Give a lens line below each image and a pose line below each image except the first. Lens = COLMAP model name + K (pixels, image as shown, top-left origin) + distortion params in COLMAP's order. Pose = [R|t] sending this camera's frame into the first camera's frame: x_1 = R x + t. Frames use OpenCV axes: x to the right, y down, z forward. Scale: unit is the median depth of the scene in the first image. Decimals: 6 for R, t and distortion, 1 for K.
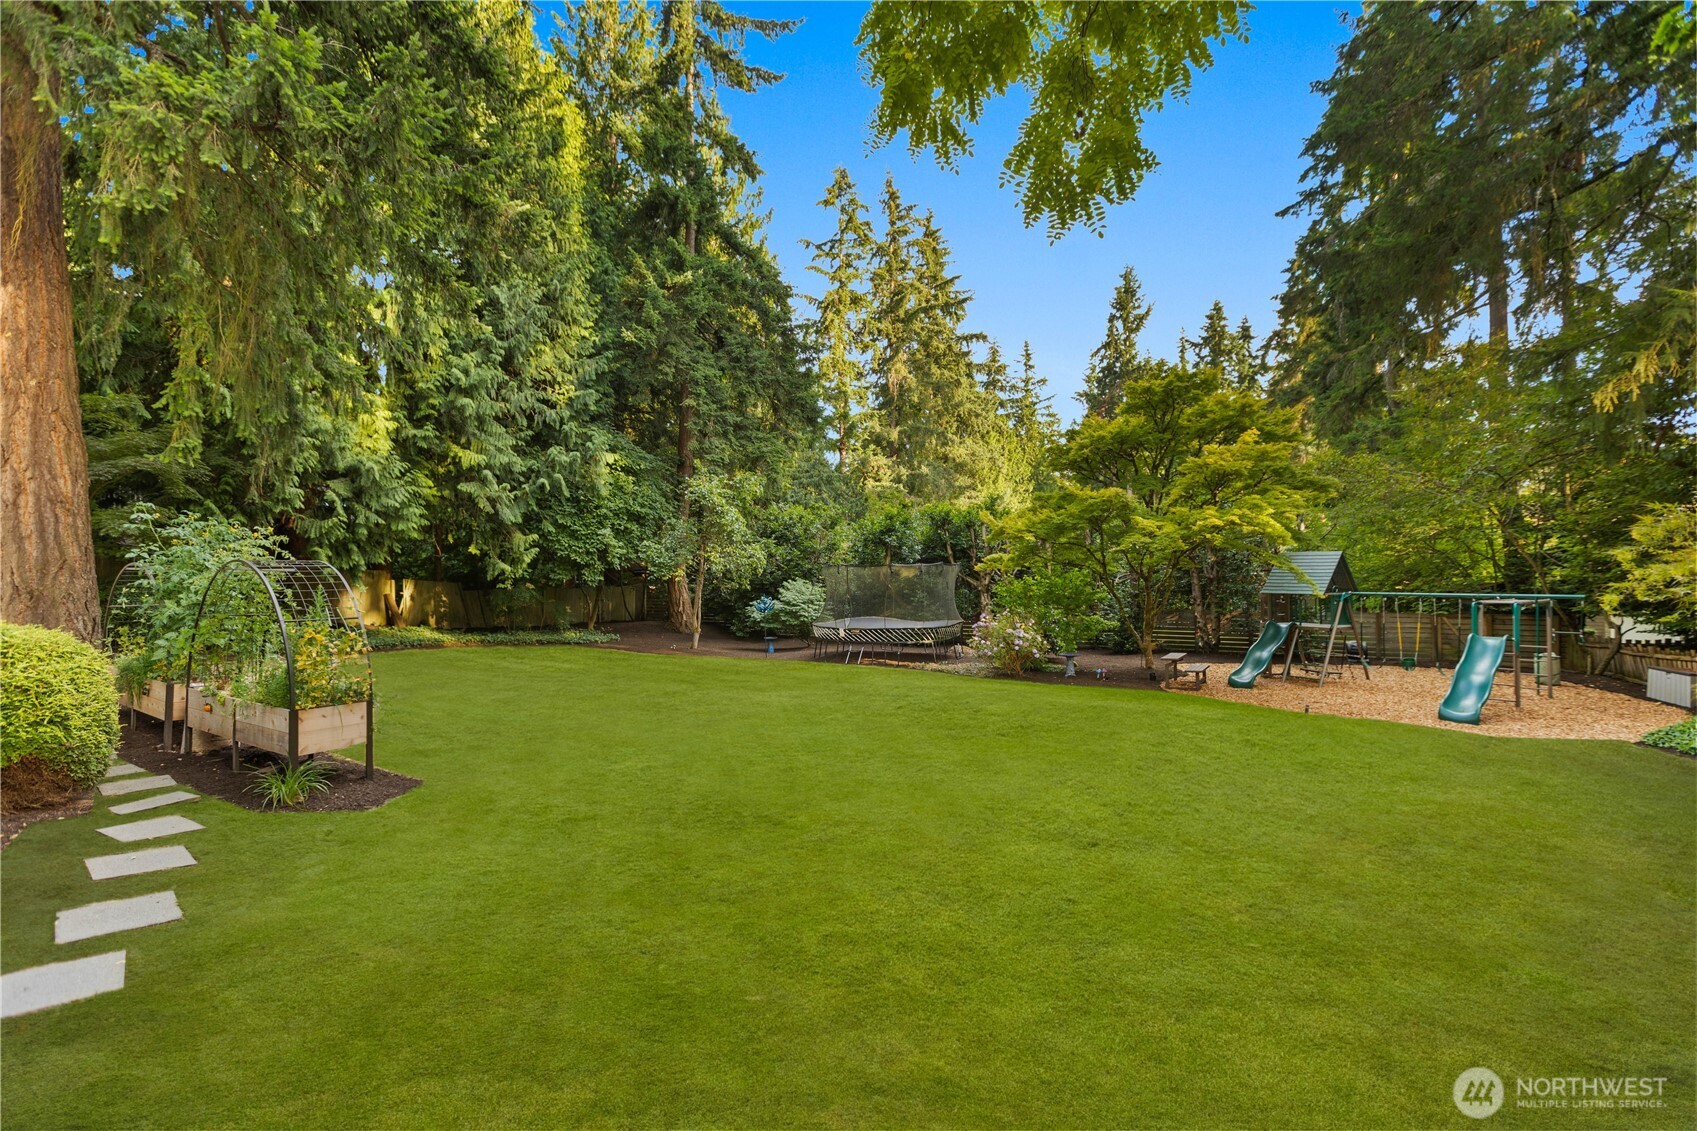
lens RADIAL K [[759.7, 0, 843.0], [0, 759.7, 565.5], [0, 0, 1]] dist [0.000017, 0.000281]
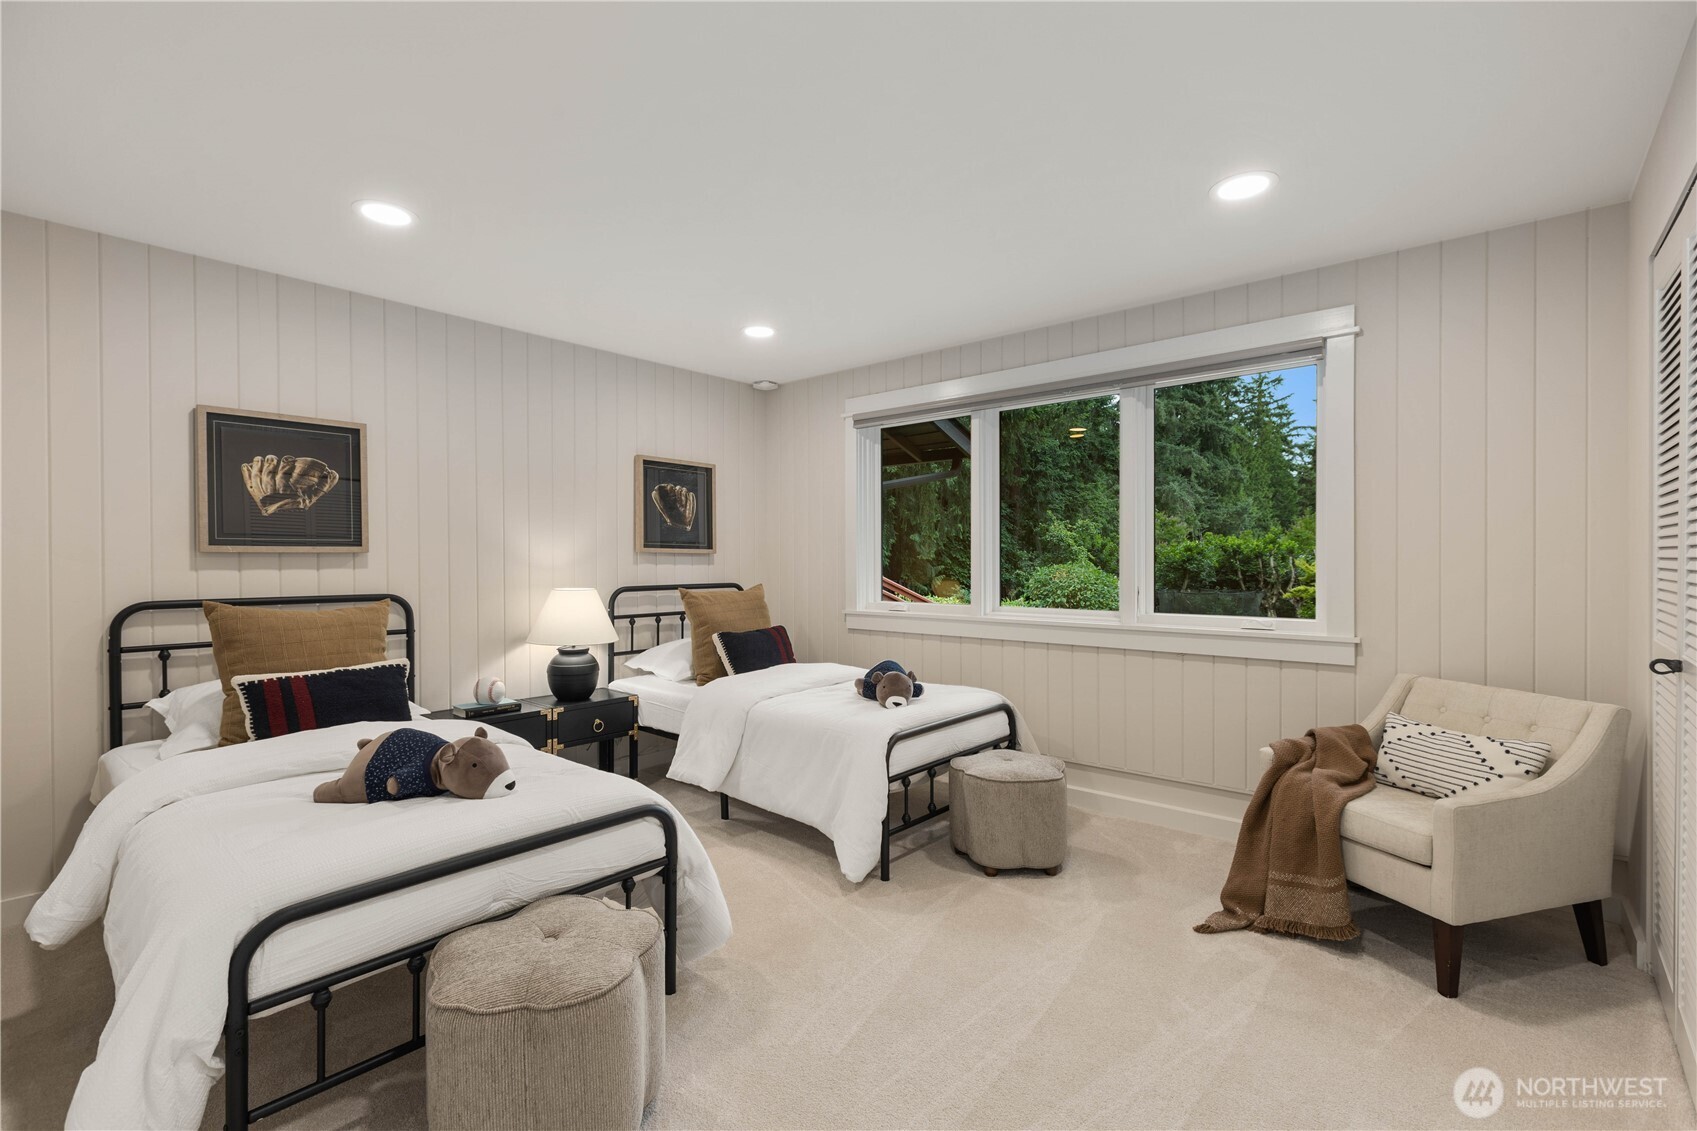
lens RADIAL K [[759.7, 0, 854.2], [0, 759.7, 565.9], [0, 0, 1]] dist [0.000017, 0.000281]
pose [[0.973607, 0.006226, -0.228148, -0.201338], [-0.003379, 0.999911, 0.012868, -0.049817], [0.228208, -0.011757, 0.973541, -0.396757]]
